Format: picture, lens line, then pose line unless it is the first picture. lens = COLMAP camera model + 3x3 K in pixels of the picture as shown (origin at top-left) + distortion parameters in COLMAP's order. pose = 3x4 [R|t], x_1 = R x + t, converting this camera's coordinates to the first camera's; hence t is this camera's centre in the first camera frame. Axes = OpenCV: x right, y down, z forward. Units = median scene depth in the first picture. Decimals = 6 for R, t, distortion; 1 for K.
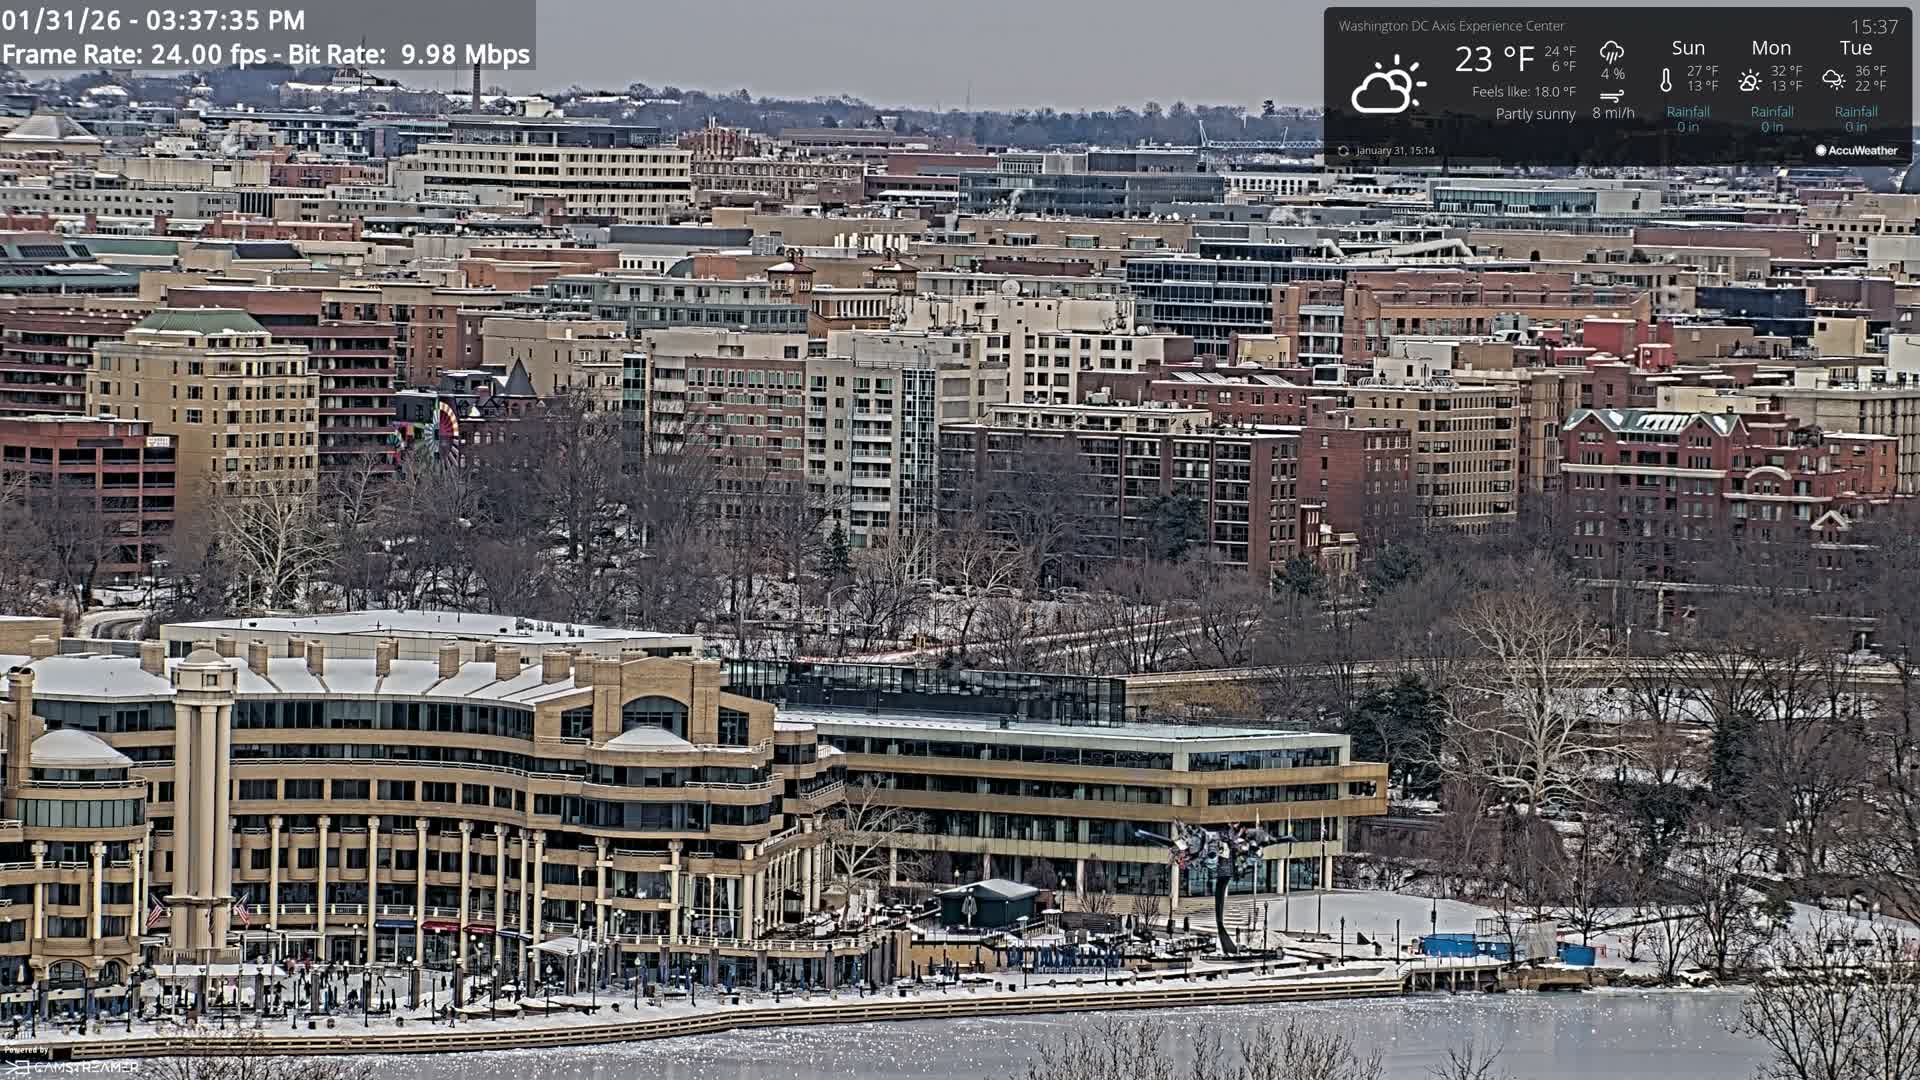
lens RADIAL K [[10755.2, 0, 960.0], [0, 10755.2, 540.0], [0, 0, 1]] dist [0.407390, 16.625115]
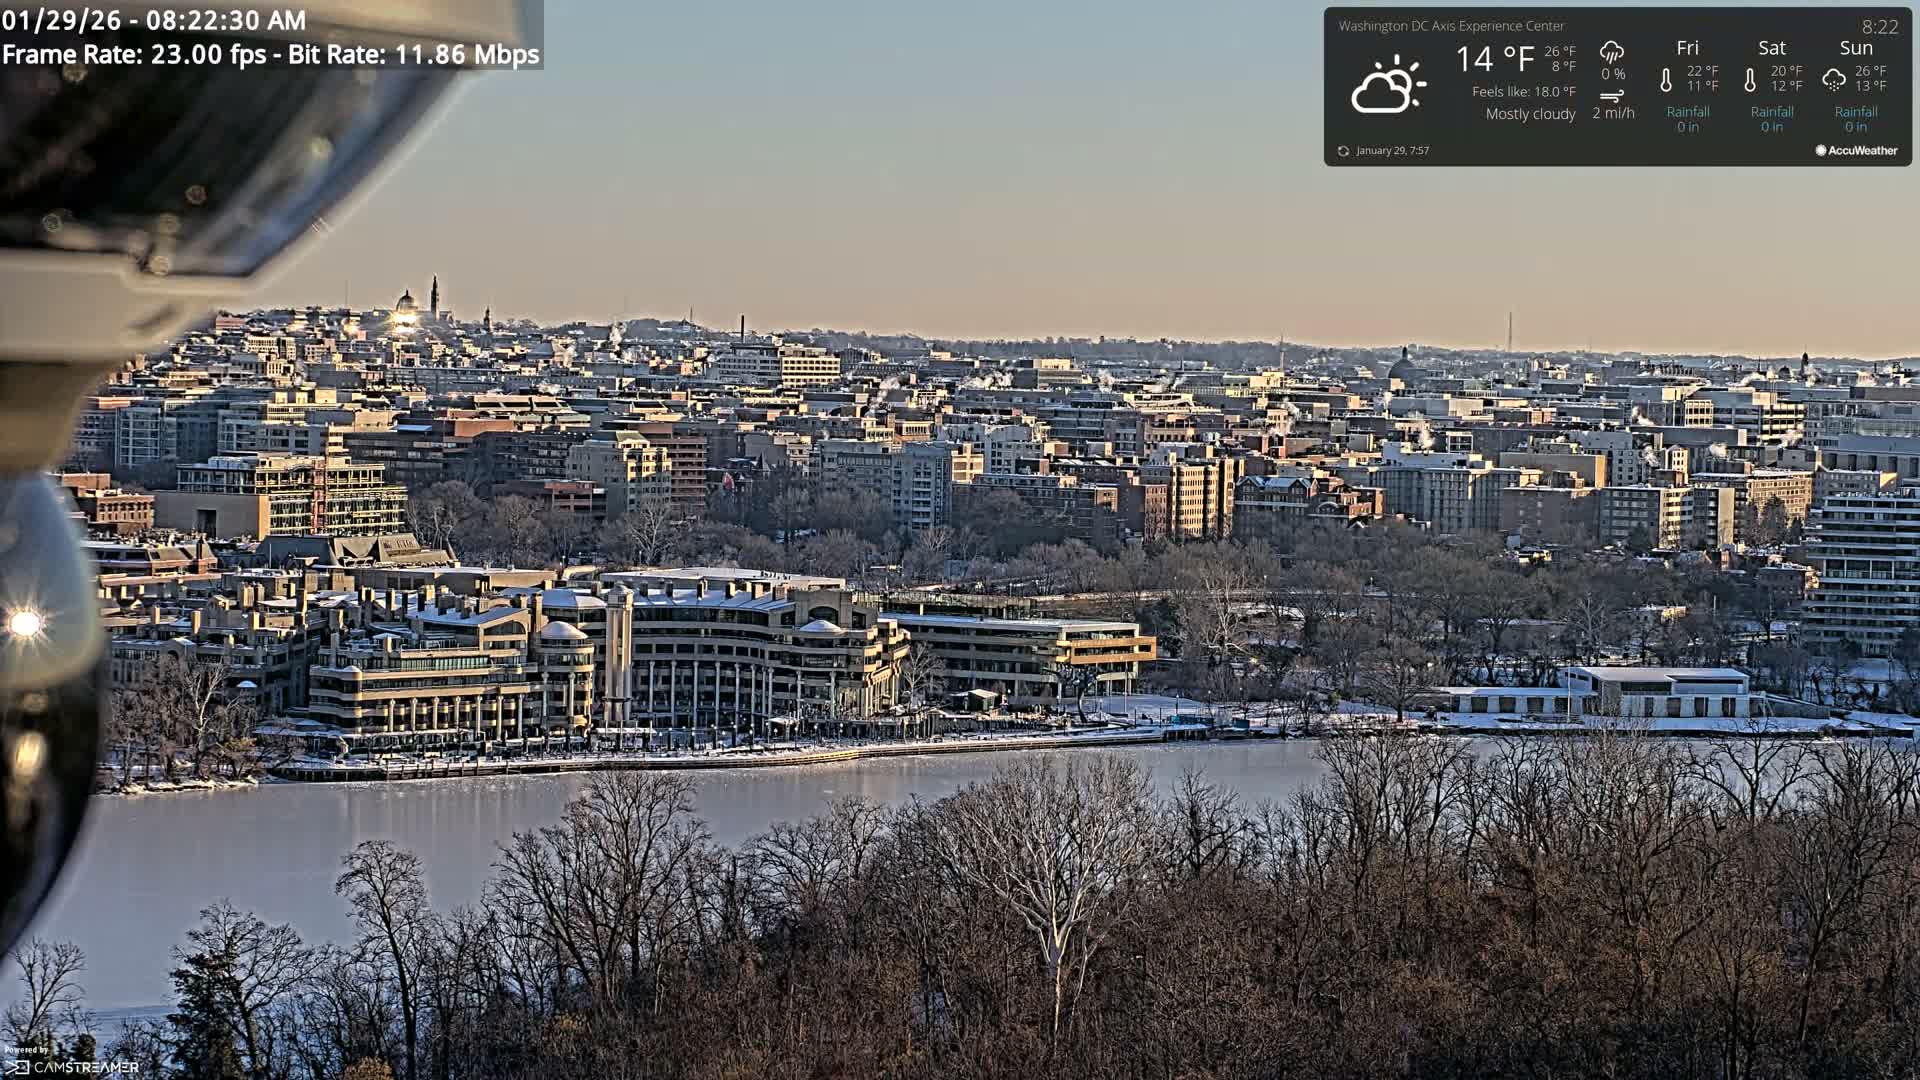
lens RADIAL K [[6768.3, 0, 960.0], [0, 6768.3, 540.0], [0, 0, 1]] dist [0.296145, 0.802591]
pose [[0.999766, -0.000064, 0.021653, -0.030430], [-0.000079, 0.999978, 0.006608, -0.008252], [-0.021653, -0.006608, 0.999744, -0.384675]]
